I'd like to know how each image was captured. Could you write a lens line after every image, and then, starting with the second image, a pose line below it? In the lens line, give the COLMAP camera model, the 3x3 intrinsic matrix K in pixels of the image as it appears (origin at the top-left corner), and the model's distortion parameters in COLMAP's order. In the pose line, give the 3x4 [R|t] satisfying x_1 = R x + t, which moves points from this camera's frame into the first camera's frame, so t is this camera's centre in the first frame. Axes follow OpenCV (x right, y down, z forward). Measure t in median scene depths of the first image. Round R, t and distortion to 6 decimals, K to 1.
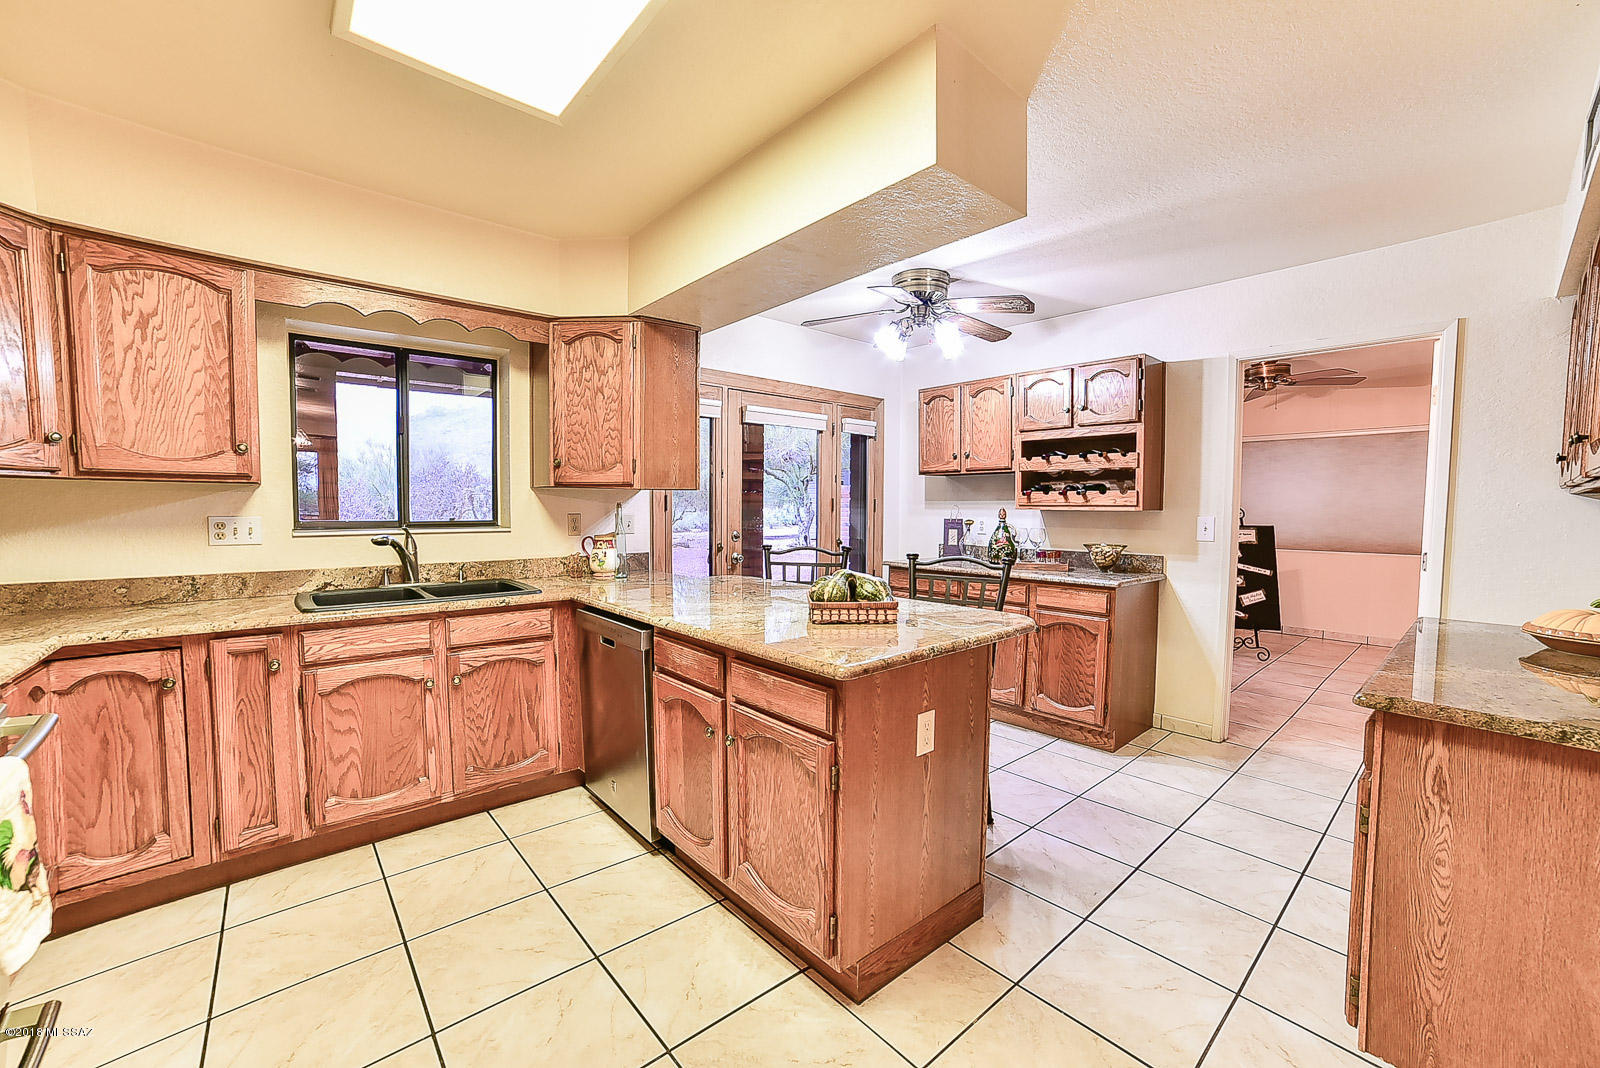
lens RADIAL K [[638.0, 0, 800.1], [0, 638.0, 540.0], [0, 0, 1]] dist [-0.092225, 0.039776]
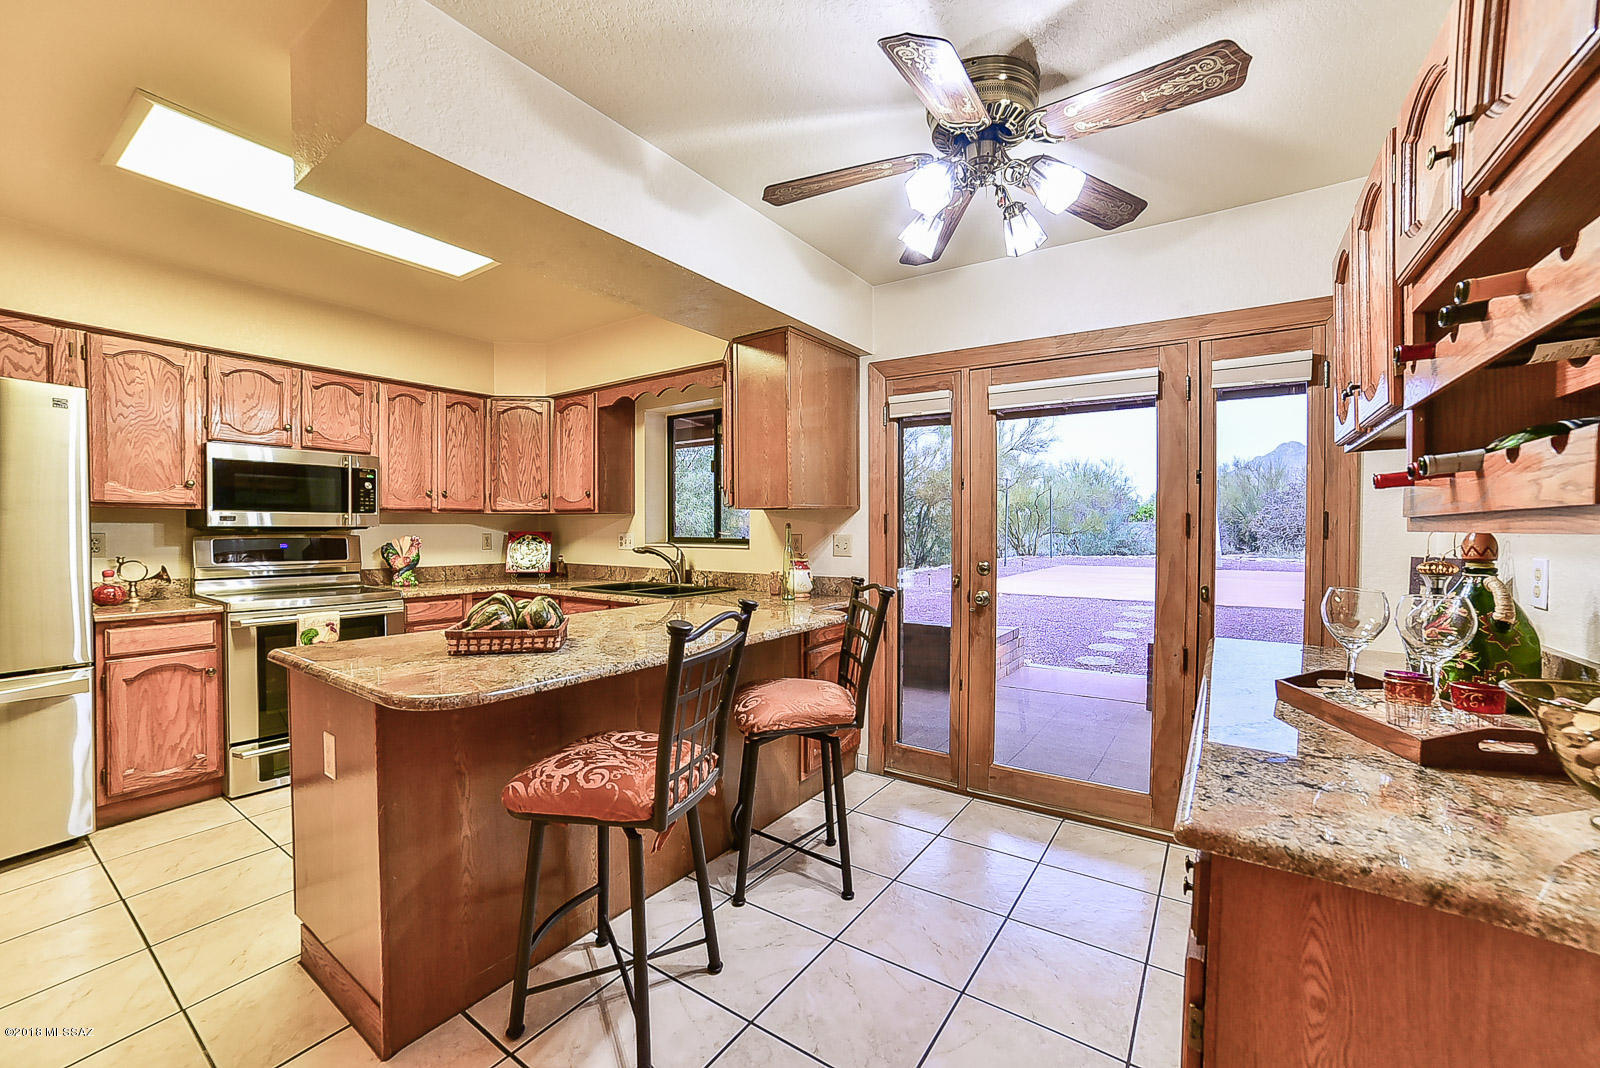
lens RADIAL K [[638.0, 0, 800.1], [0, 638.0, 540.0], [0, 0, 1]] dist [-0.092225, 0.039776]
pose [[0.256000, 0.013331, -0.966585, 0.948494], [-0.052283, 0.998632, -0.000075, -0.046682], [0.965262, 0.050555, 0.256347, 1.061836]]
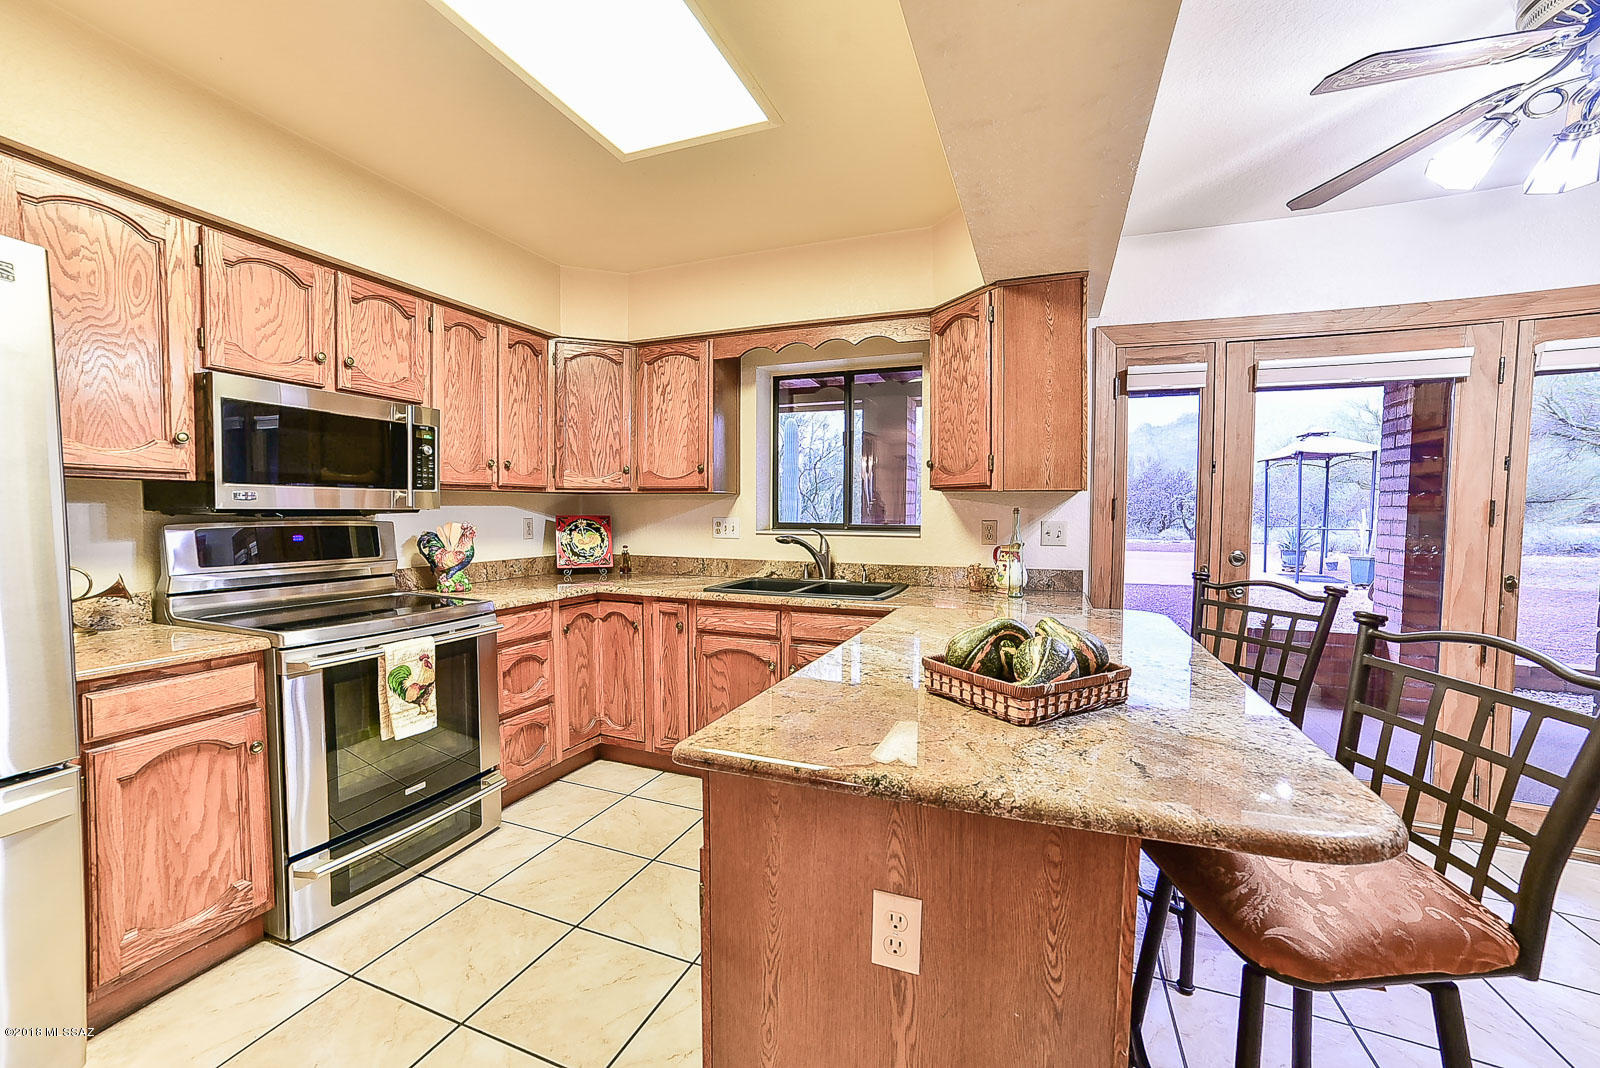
lens RADIAL K [[638.0, 0, 800.1], [0, 638.0, 540.0], [0, 0, 1]] dist [-0.092225, 0.039776]
pose [[0.465593, 0.039412, -0.884121, 0.450564], [-0.050820, 0.998550, 0.017750, -0.023033], [0.883539, 0.036667, 0.466921, 0.494820]]
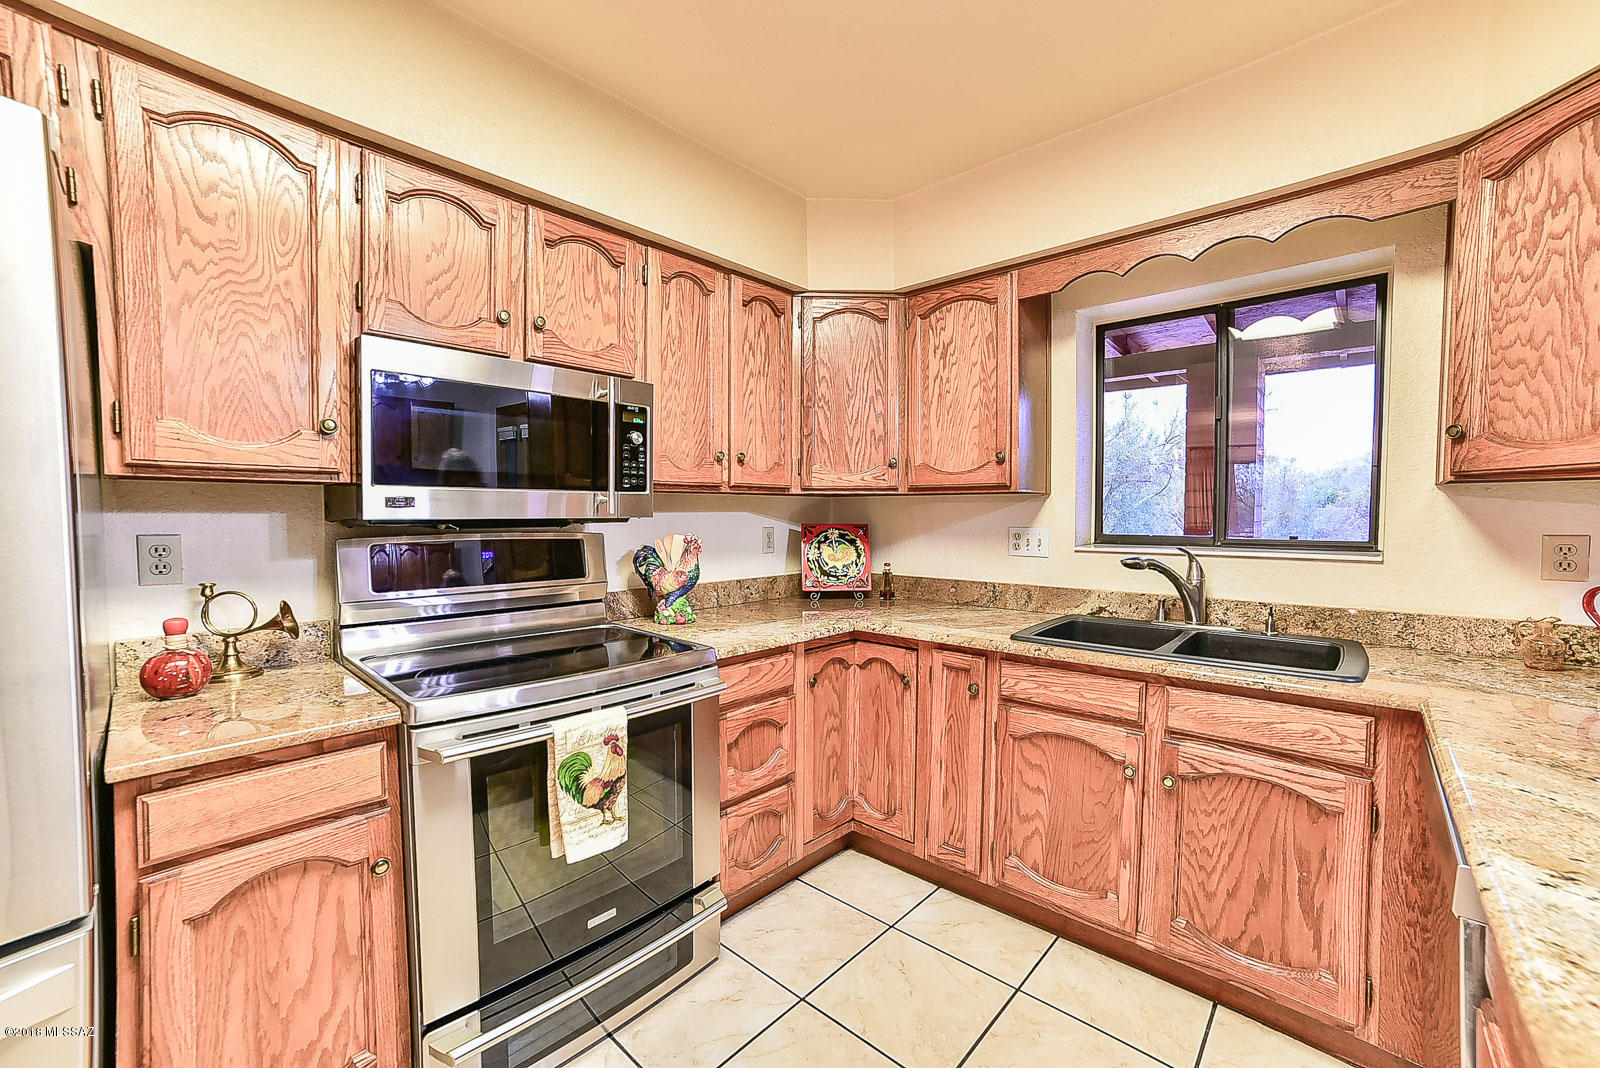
lens RADIAL K [[638.0, 0, 800.1], [0, 638.0, 540.0], [0, 0, 1]] dist [-0.092225, 0.039776]
pose [[0.113623, 0.036181, -0.992865, 0.043370], [-0.052477, 0.998160, 0.030368, -0.031246], [0.992137, 0.048652, 0.115313, 0.539466]]
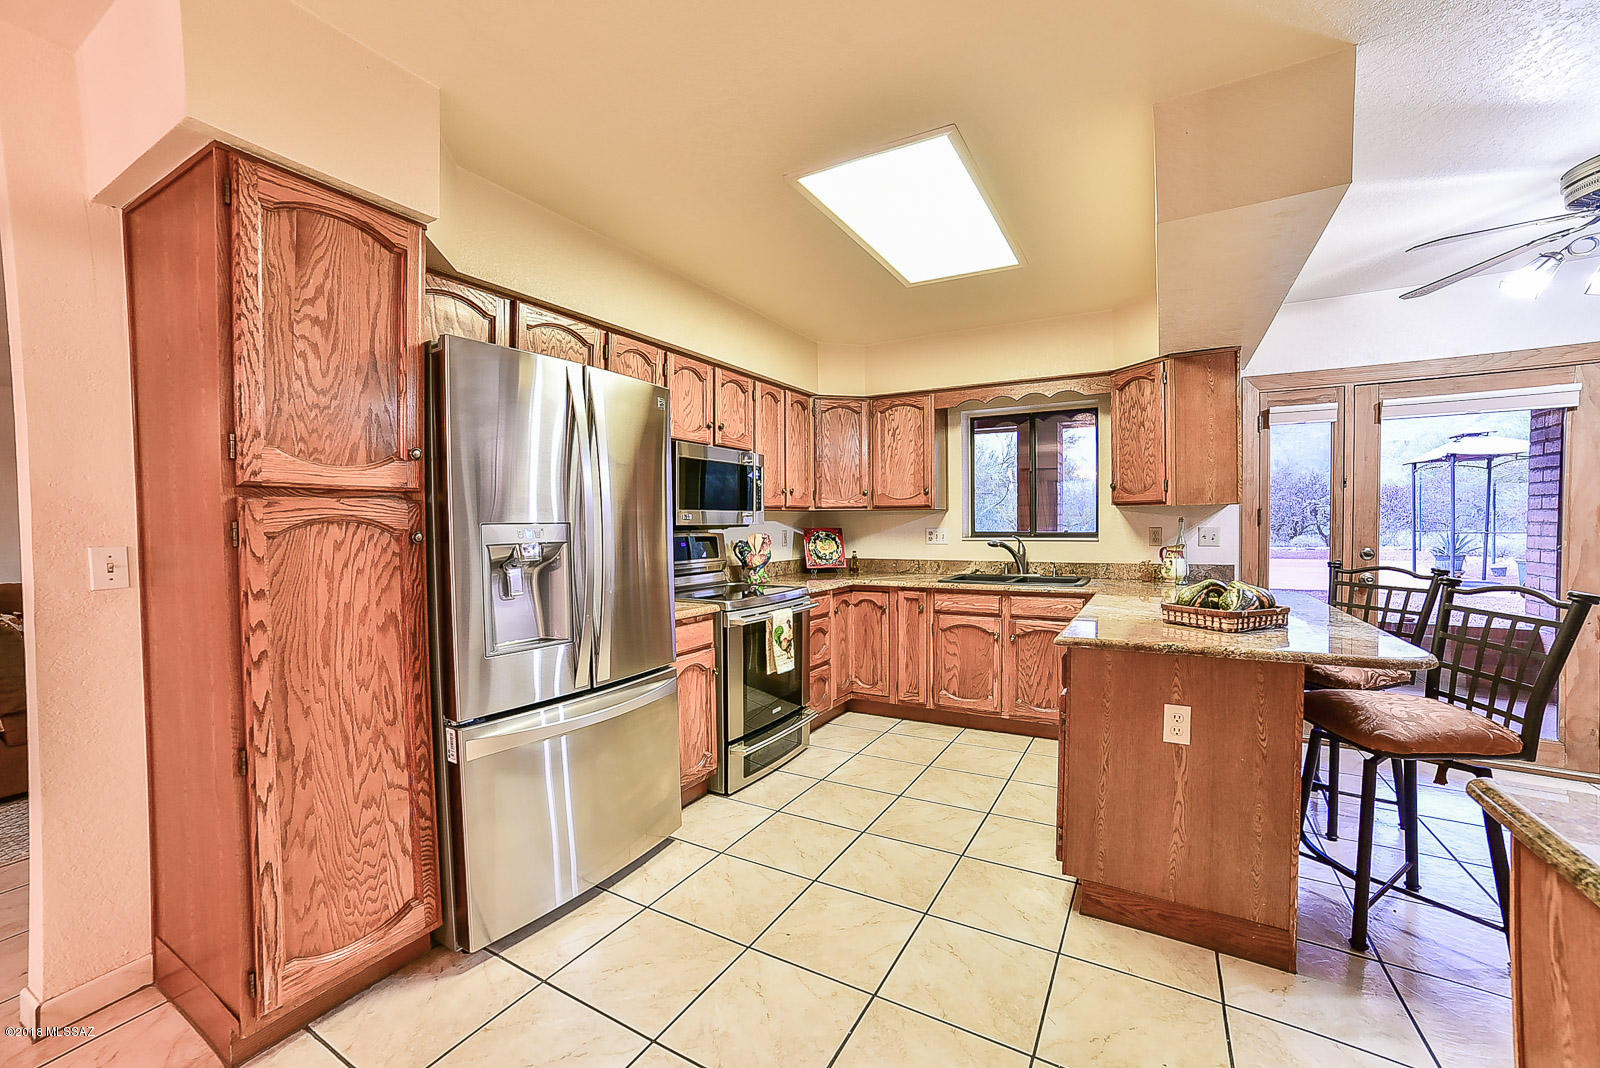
lens RADIAL K [[638.0, 0, 800.1], [0, 638.0, 540.0], [0, 0, 1]] dist [-0.092225, 0.039776]
pose [[0.327889, 0.017495, -0.944554, 0.734910], [-0.039218, 0.999219, 0.004893, 0.002787], [0.943902, 0.035439, 0.328319, 0.007731]]
